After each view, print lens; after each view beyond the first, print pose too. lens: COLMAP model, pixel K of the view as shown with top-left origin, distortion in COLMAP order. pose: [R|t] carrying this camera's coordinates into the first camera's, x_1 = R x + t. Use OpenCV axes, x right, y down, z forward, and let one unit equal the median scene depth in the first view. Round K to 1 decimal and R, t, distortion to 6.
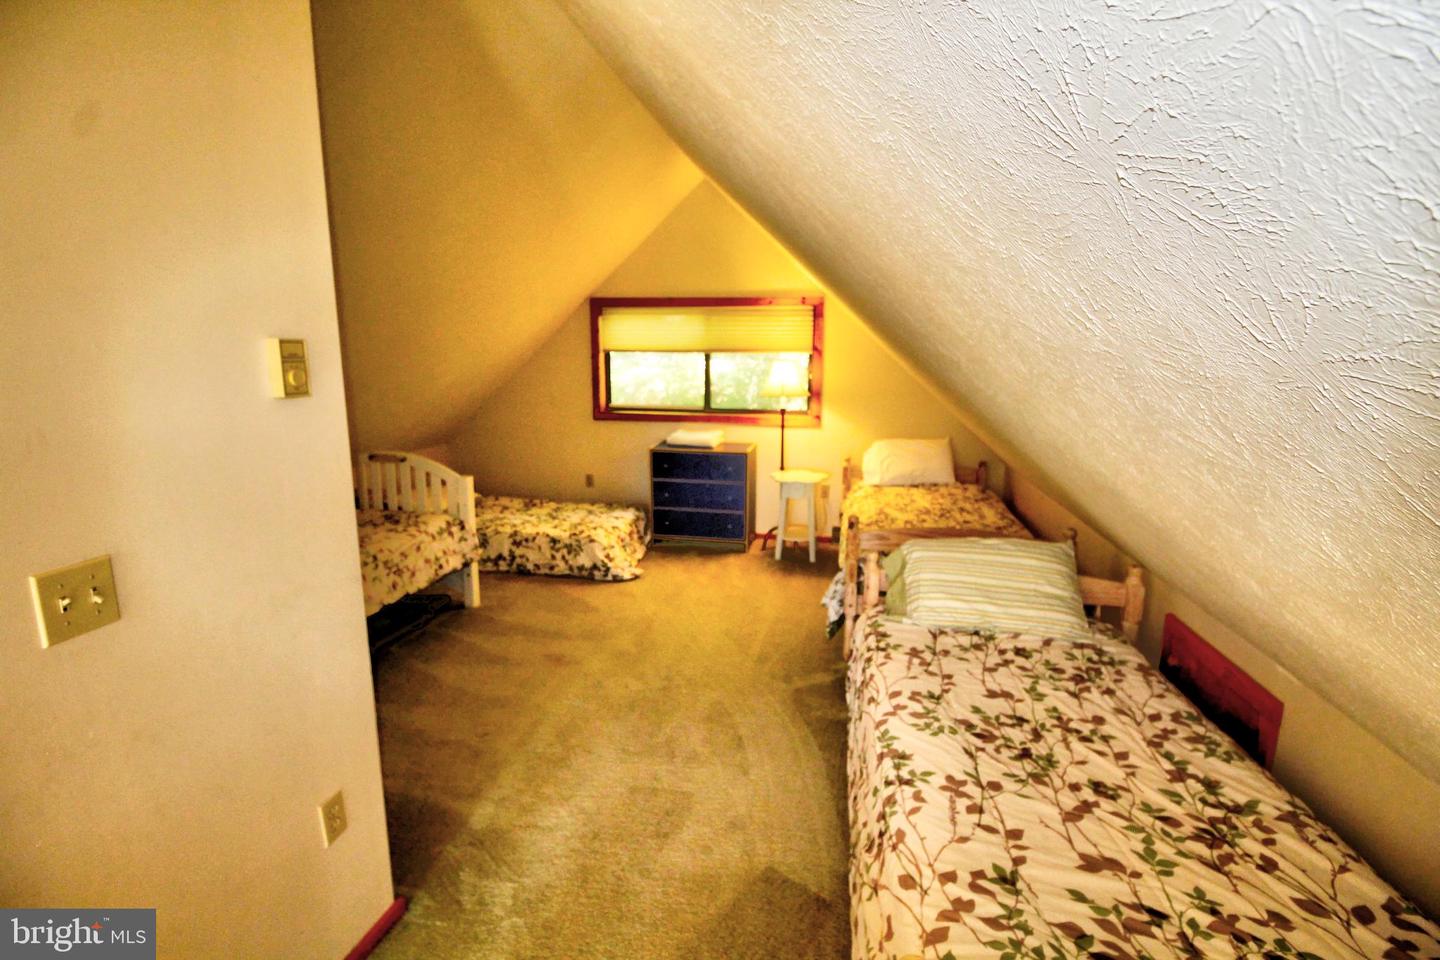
lens RADIAL K [[662.6, 0, 720.0], [0, 662.6, 480.0], [0, 0, 1]] dist [0.000795, 0.000021]
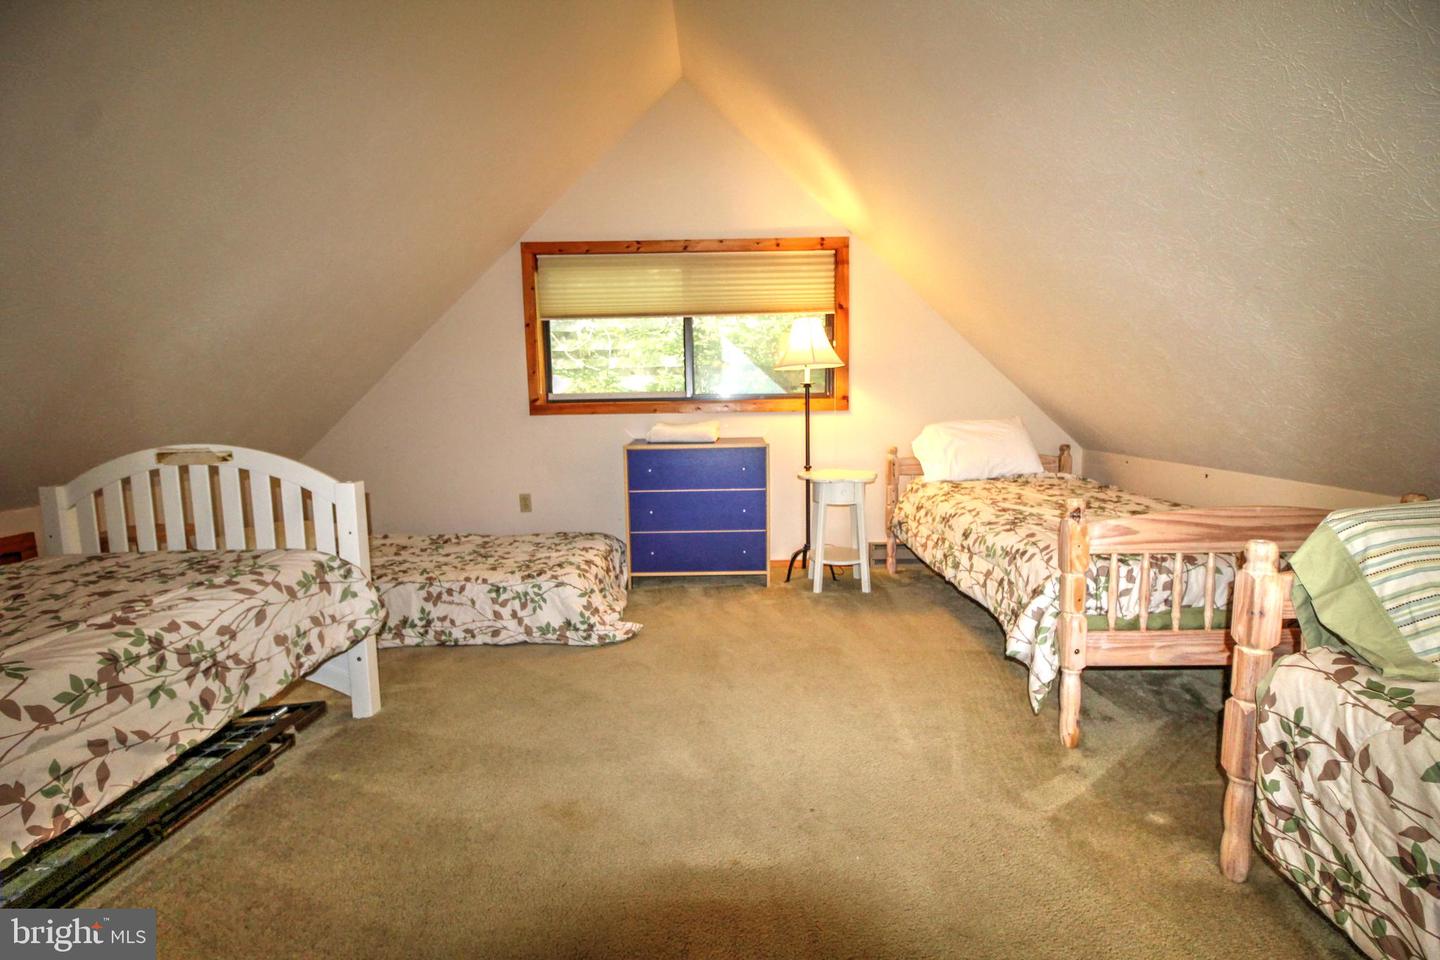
lens RADIAL K [[661.1, 0, 720.0], [0, 661.1, 480.0], [0, 0, 1]] dist [-0.012184, -0.000033]
pose [[0.979928, -0.047014, 0.193727, -0.161743], [0.060010, 0.996285, -0.061765, 0.040723], [-0.190103, 0.072150, 0.979109, 0.345646]]
